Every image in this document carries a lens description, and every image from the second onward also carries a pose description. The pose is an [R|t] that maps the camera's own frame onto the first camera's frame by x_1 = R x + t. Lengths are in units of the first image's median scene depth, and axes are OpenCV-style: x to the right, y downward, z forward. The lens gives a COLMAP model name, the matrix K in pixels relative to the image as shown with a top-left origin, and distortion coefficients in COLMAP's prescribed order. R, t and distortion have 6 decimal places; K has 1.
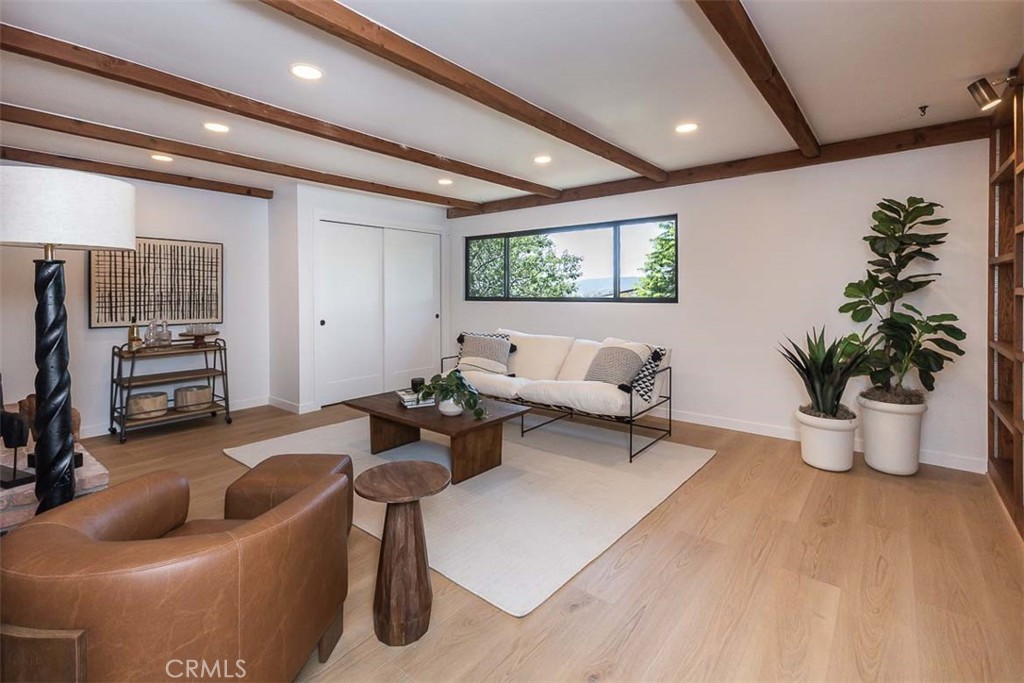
lens RADIAL K [[476.8, 0, 515.6], [0, 476.8, 294.5], [0, 0, 1]] dist [0.000189, 0.000031]
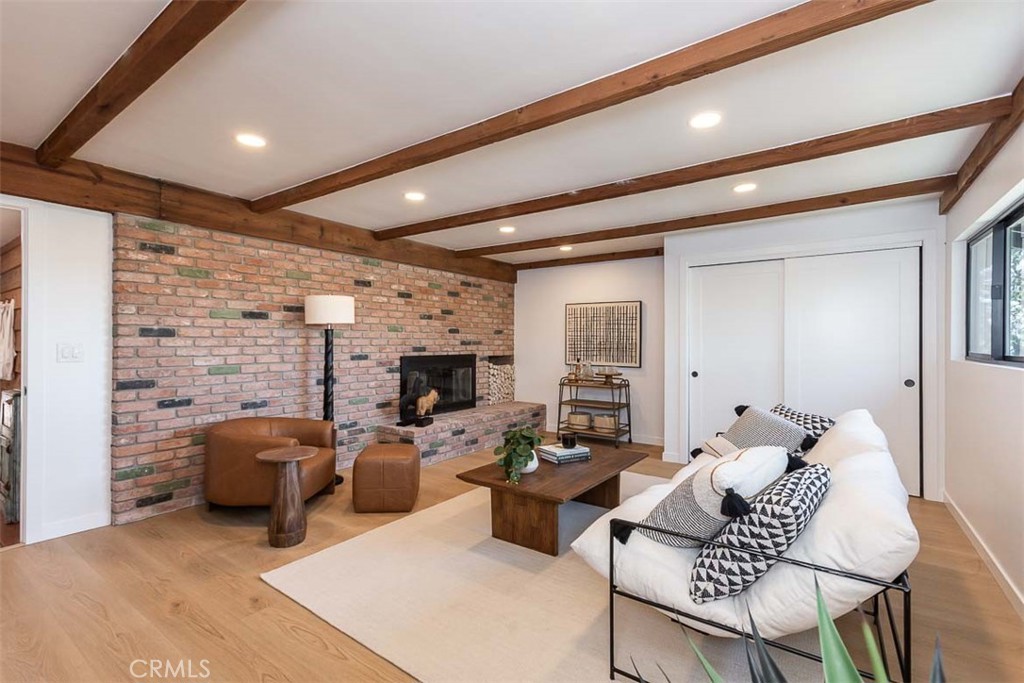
lens RADIAL K [[461.2, 0, 512.0], [0, 461.2, 341.5], [0, 0, 1]] dist [0.001654, 0.000317]
pose [[0.057928, 0.002727, -0.998317, 0.551266], [-0.006063, 0.999979, 0.002380, -0.006700], [0.998302, 0.005915, 0.057943, 0.651234]]
